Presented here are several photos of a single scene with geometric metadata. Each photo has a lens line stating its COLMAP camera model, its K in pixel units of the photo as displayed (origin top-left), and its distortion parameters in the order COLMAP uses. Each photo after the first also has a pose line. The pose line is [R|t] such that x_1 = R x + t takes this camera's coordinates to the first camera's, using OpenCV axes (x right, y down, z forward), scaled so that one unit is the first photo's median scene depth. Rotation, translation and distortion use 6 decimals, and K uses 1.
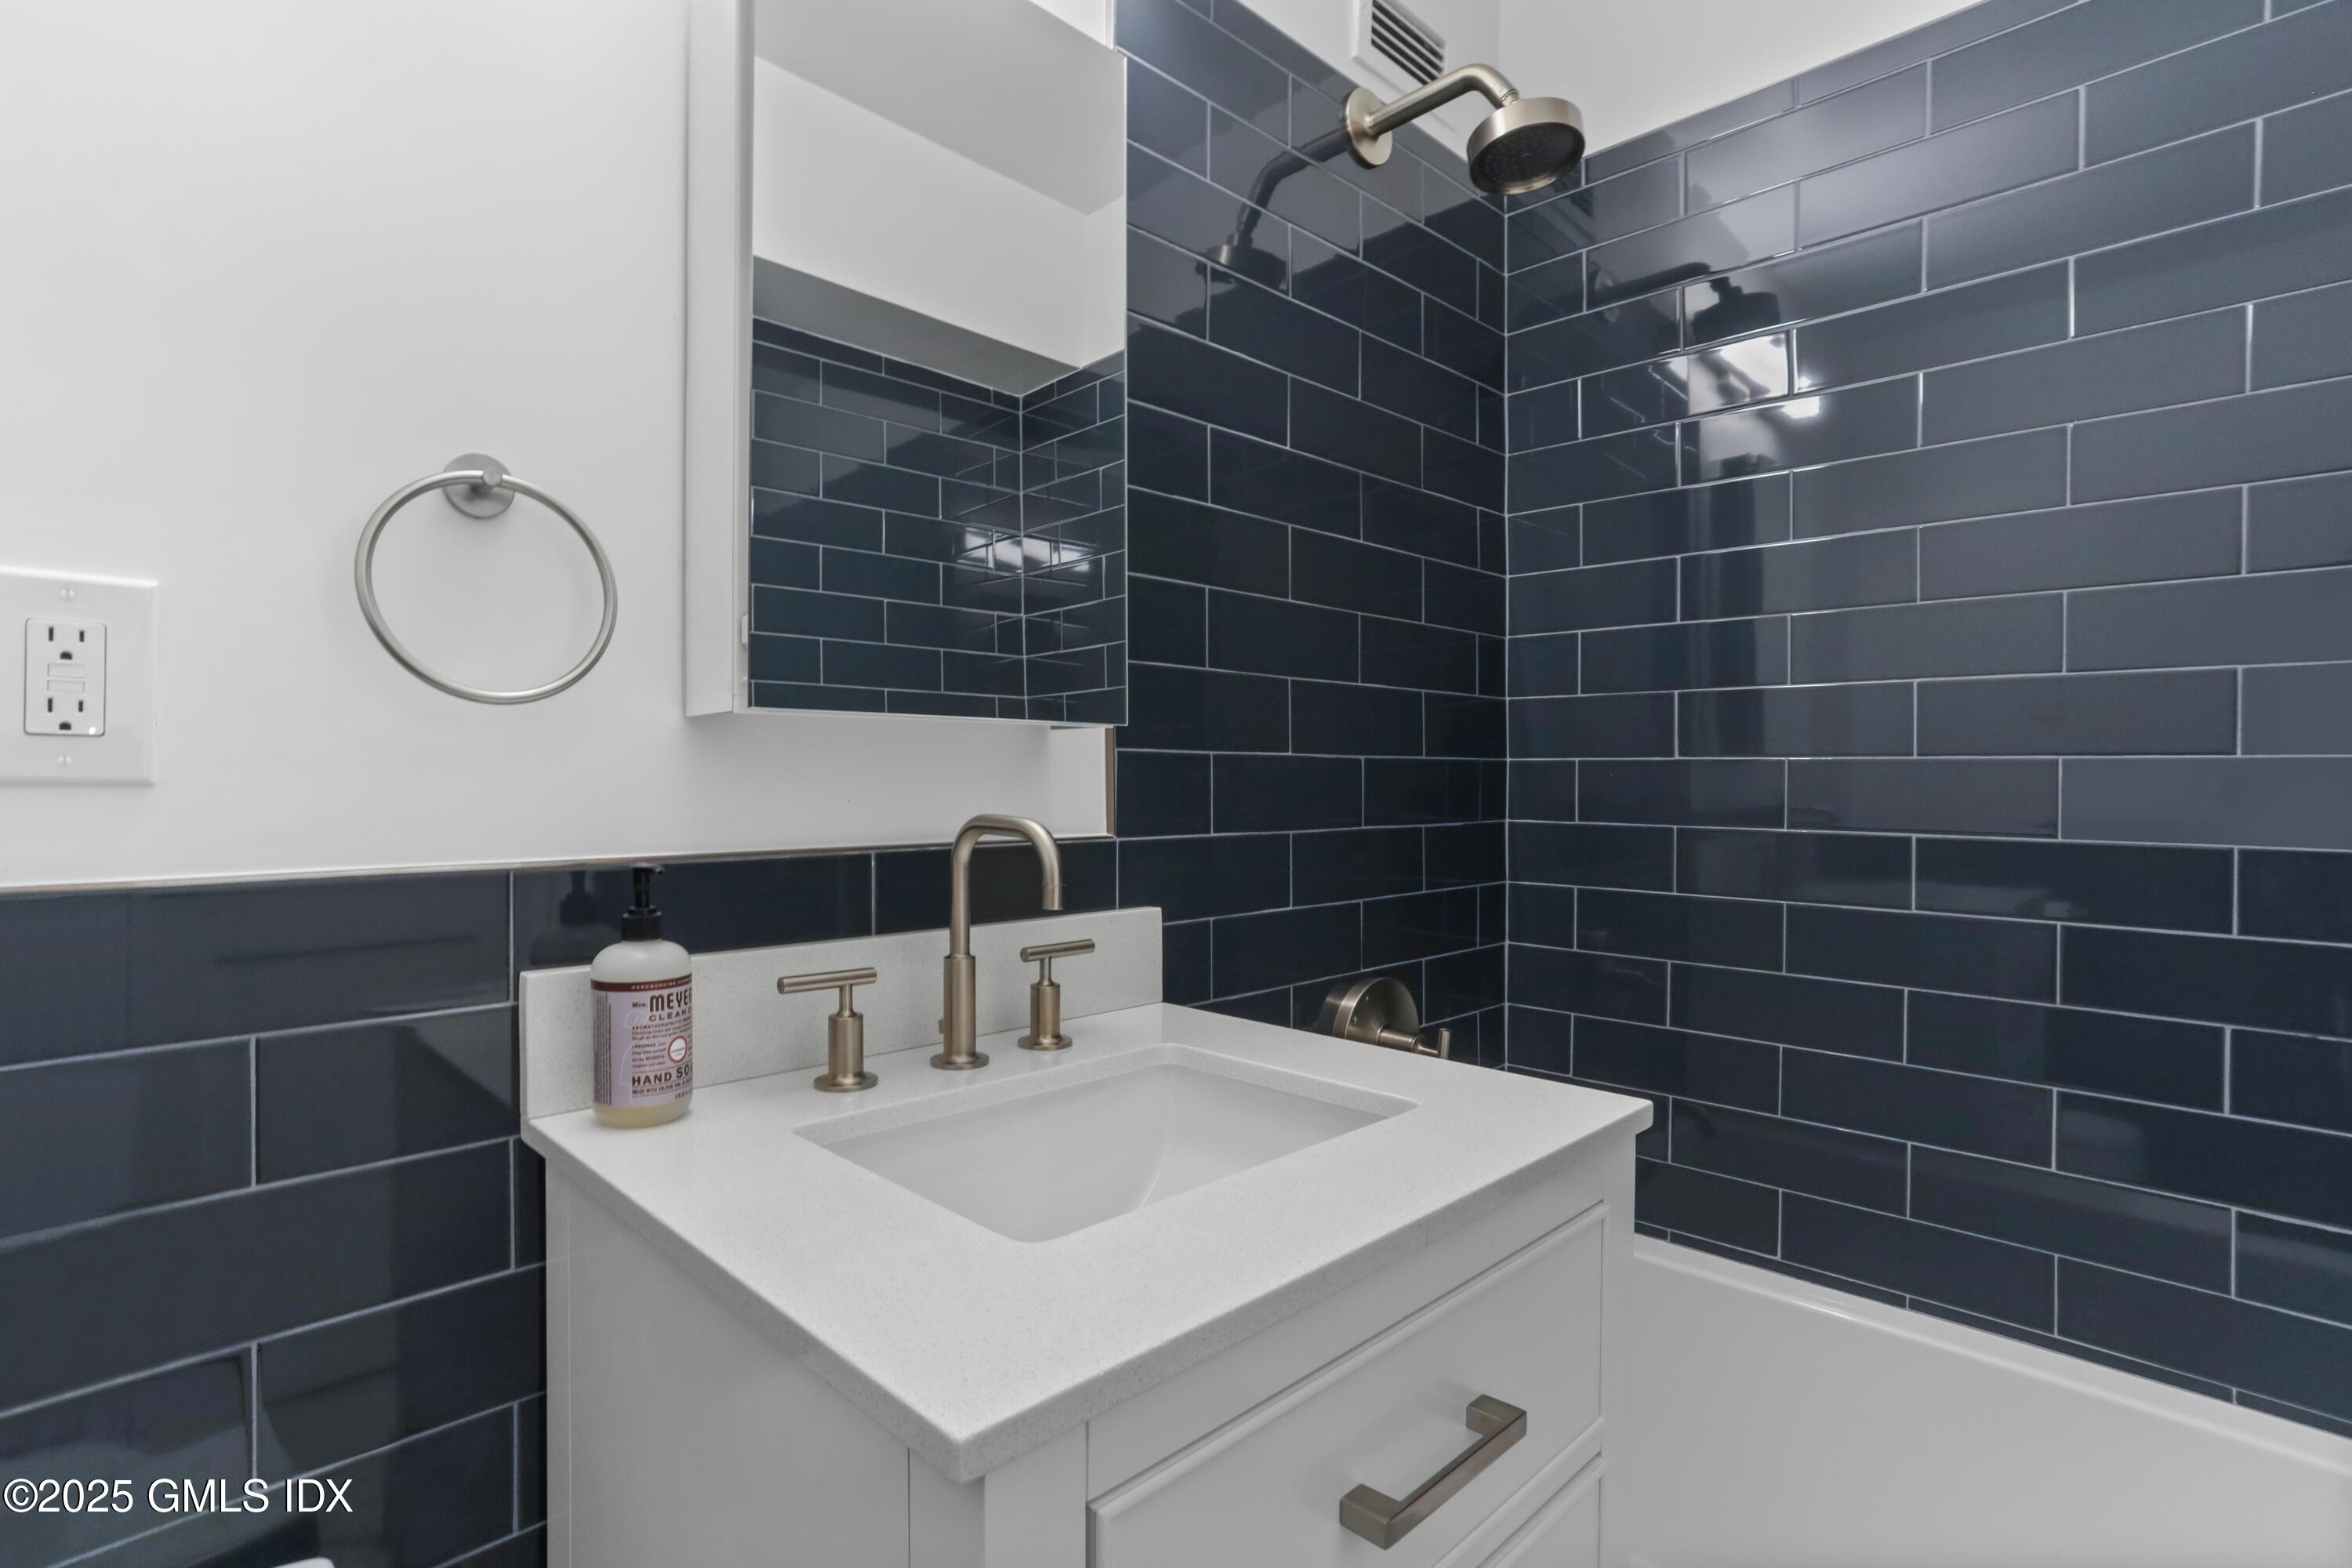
lens RADIAL K [[1141.6, 0, 1160.1], [0, 1141.6, 773.5], [0, 0, 1]] dist [-0.053075, 0.031964]
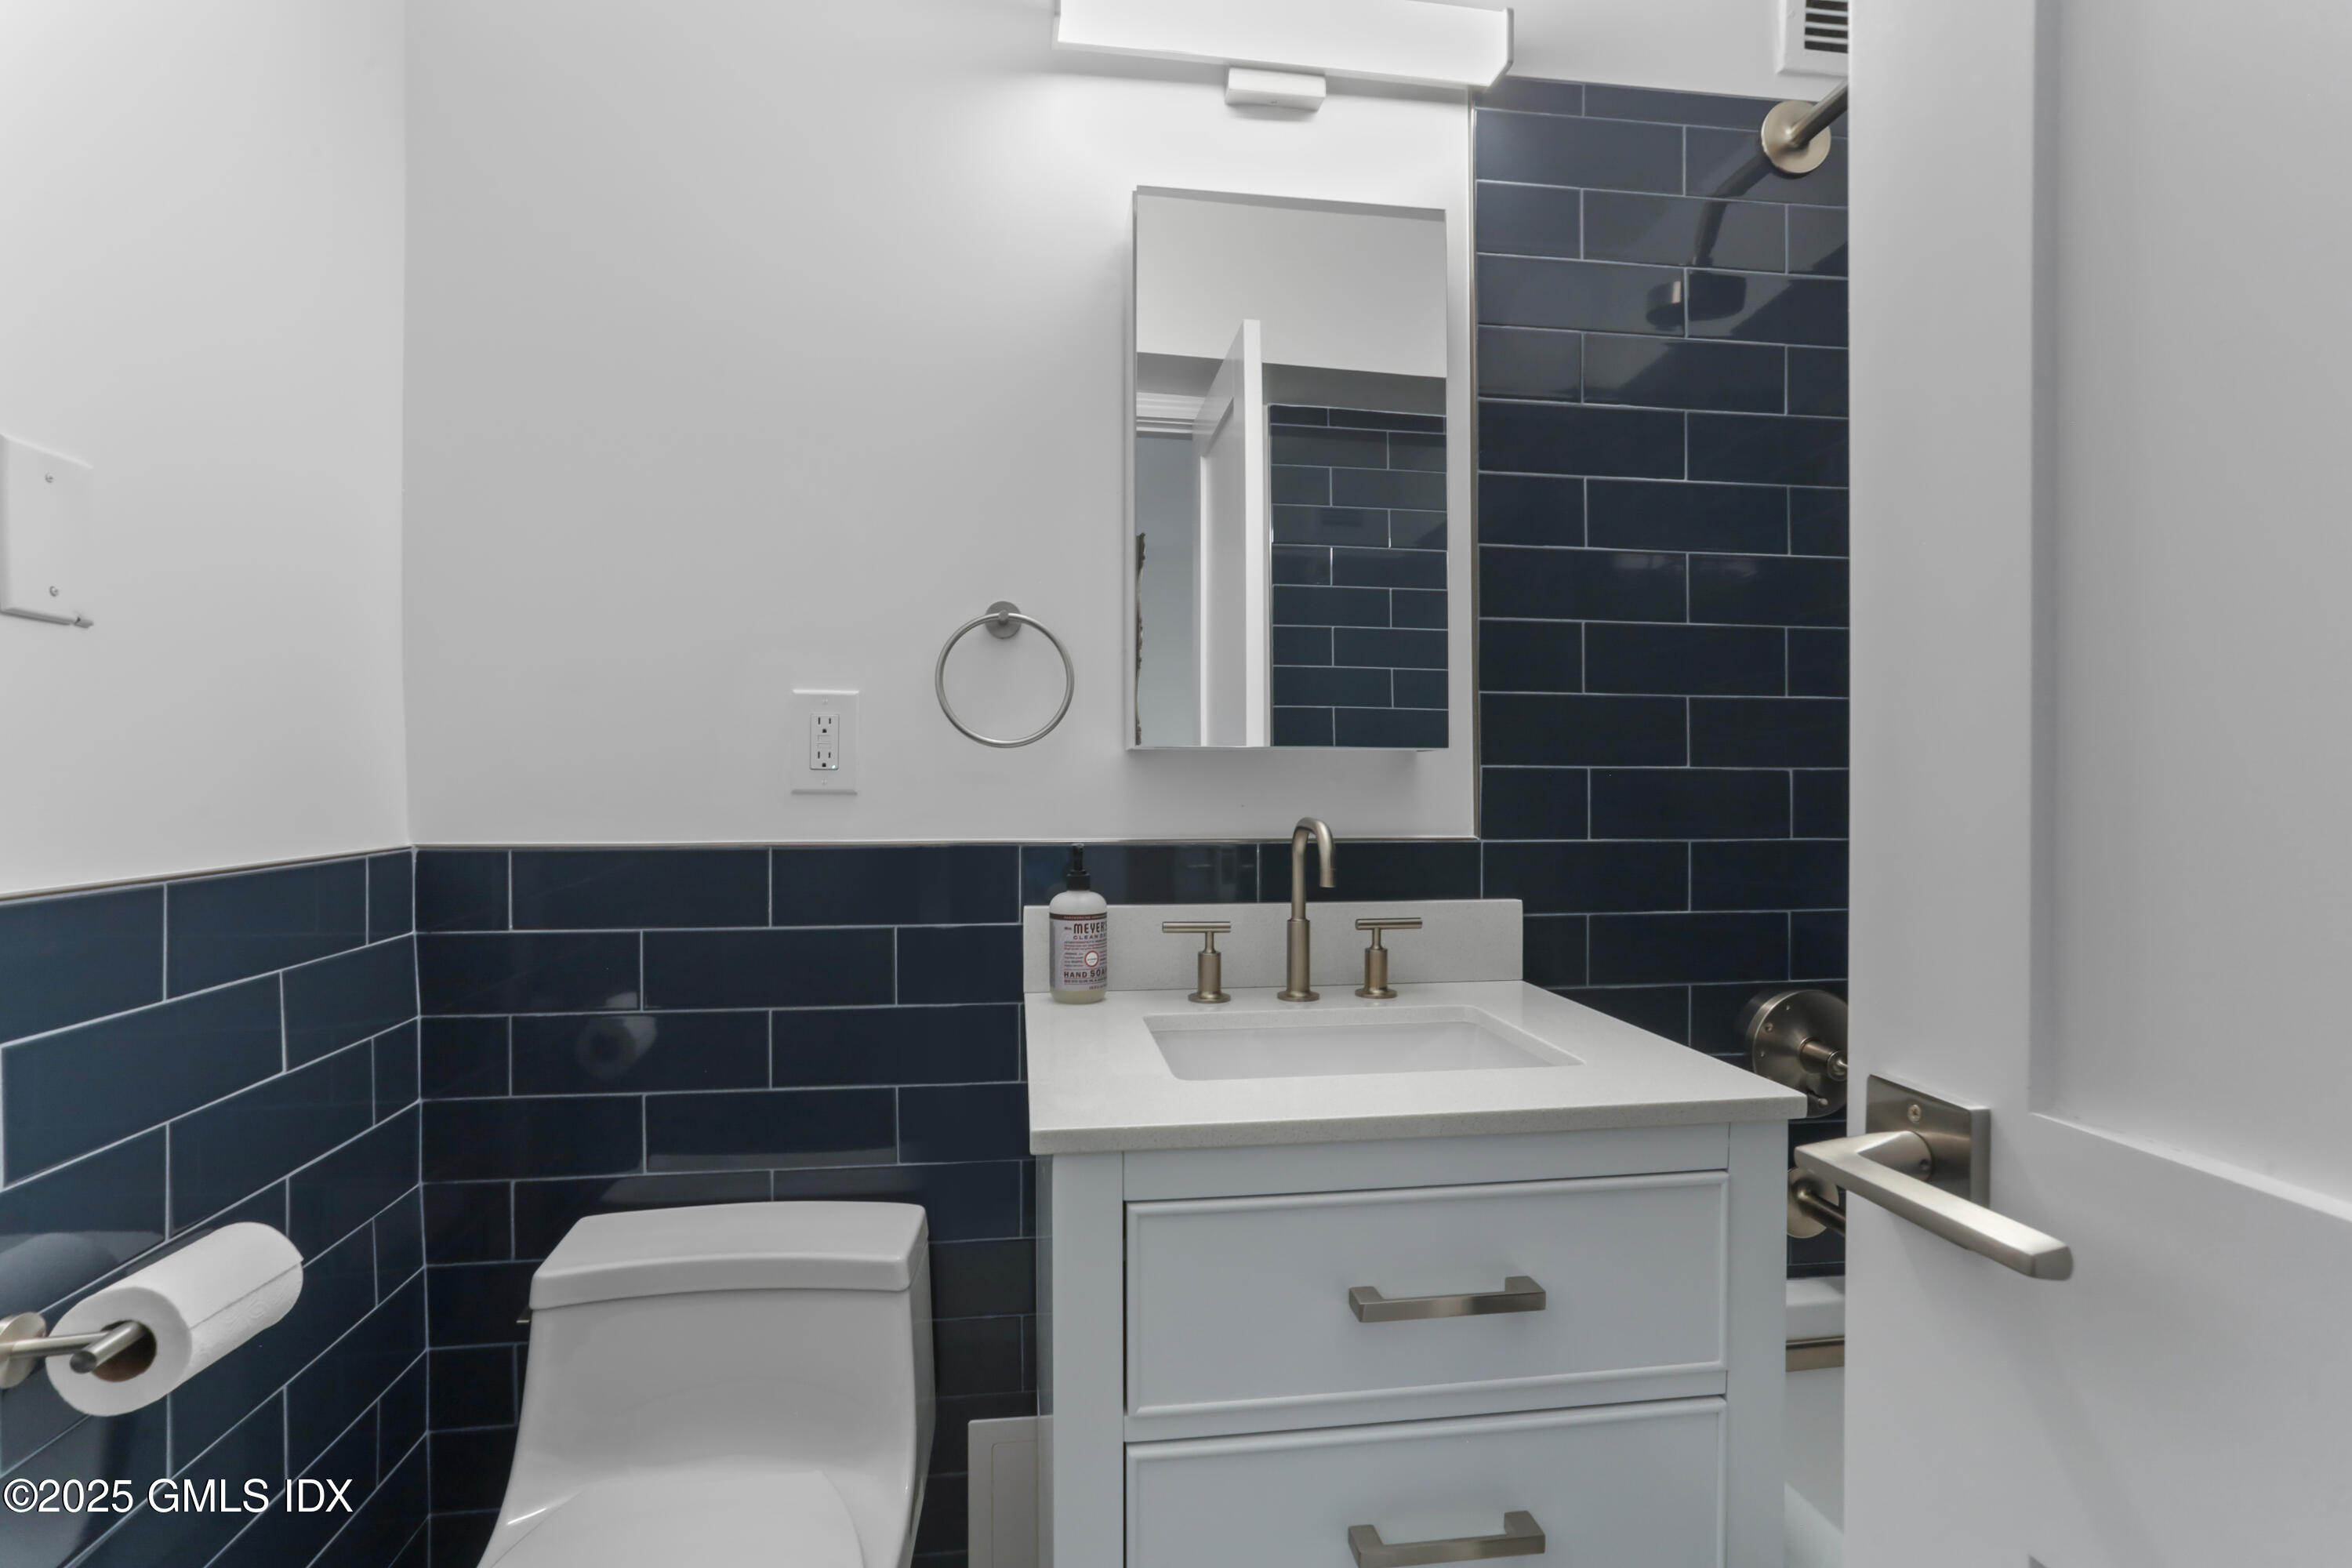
lens RADIAL K [[1133.9, 0, 1176.0], [0, 1133.9, 784.0], [0, 0, 1]] dist [-0.129663, 0.127405]
pose [[0.800266, 0.000967, -0.599644, 0.524863], [0.001416, 0.999993, 0.003502, -0.009061], [0.599643, -0.003652, 0.800259, -0.179828]]
